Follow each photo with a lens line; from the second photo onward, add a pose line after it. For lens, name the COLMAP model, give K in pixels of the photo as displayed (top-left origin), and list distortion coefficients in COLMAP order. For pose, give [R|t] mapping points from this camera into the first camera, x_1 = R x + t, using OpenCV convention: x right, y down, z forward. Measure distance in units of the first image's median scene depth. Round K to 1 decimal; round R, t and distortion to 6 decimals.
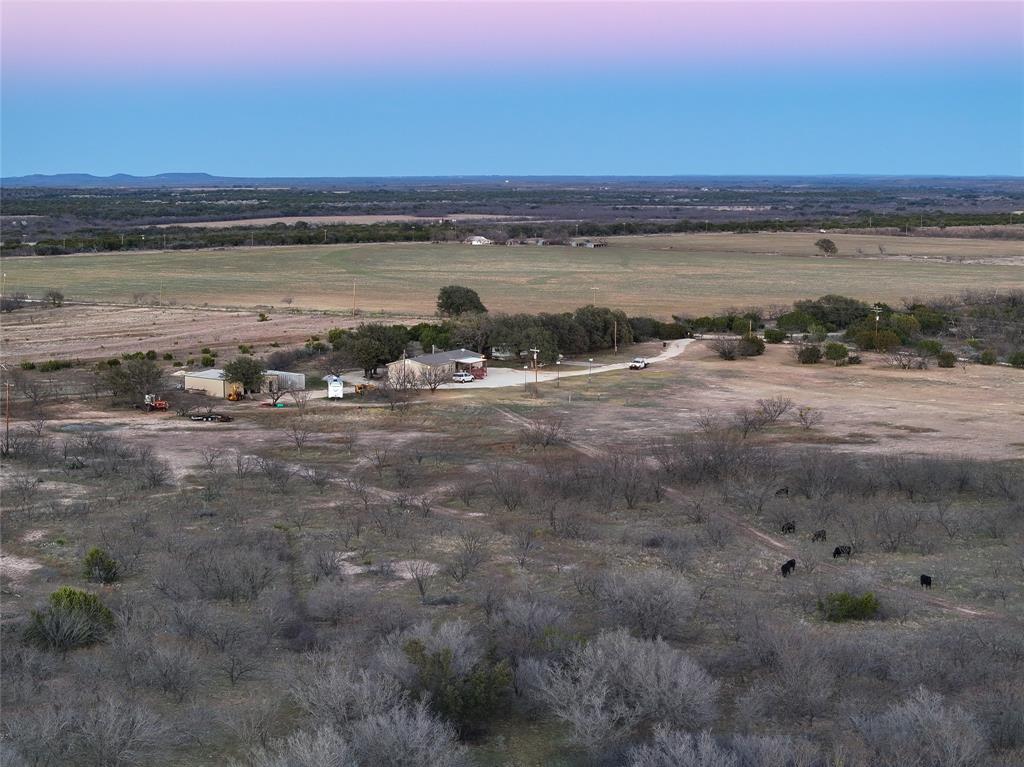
lens RADIAL K [[2063.8, 0, 512.0], [0, 2063.8, 383.5], [0, 0, 1]] dist [-0.161170, 0.880937]
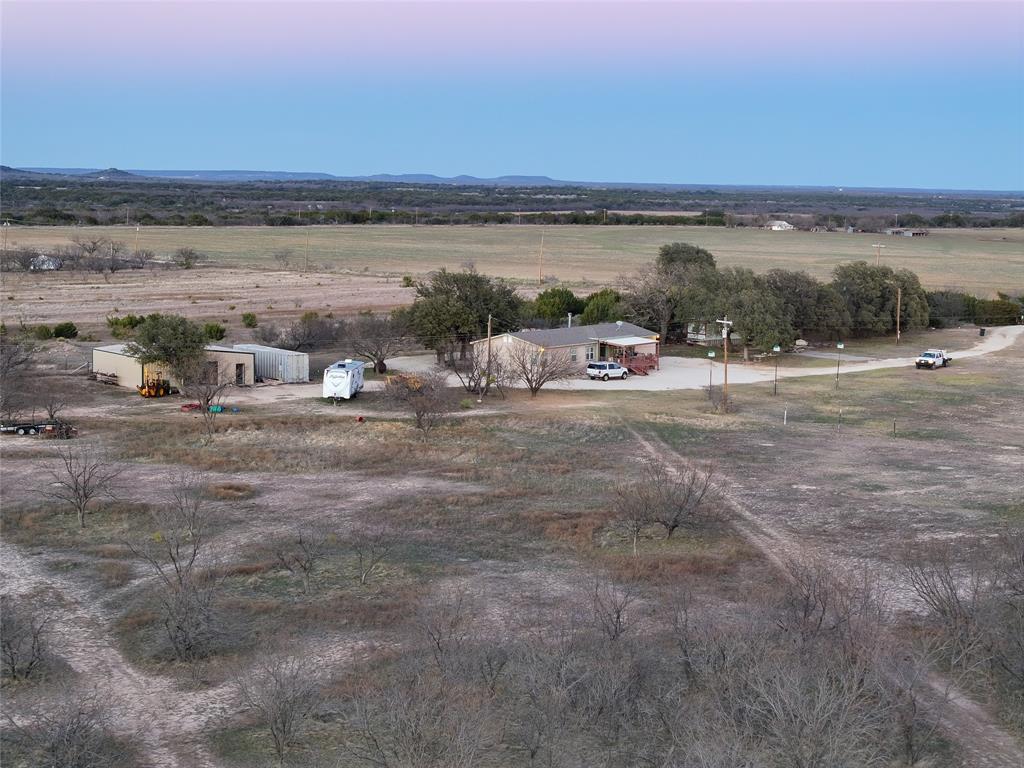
lens RADIAL K [[2063.8, 0, 512.0], [0, 2063.8, 384.0], [0, 0, 1]] dist [-0.161170, 0.880937]
pose [[0.987037, 0.035976, -0.156406, 0.037862], [-0.036173, 0.999344, 0.001588, 0.000685], [0.156360, 0.004091, 0.987692, 0.445812]]
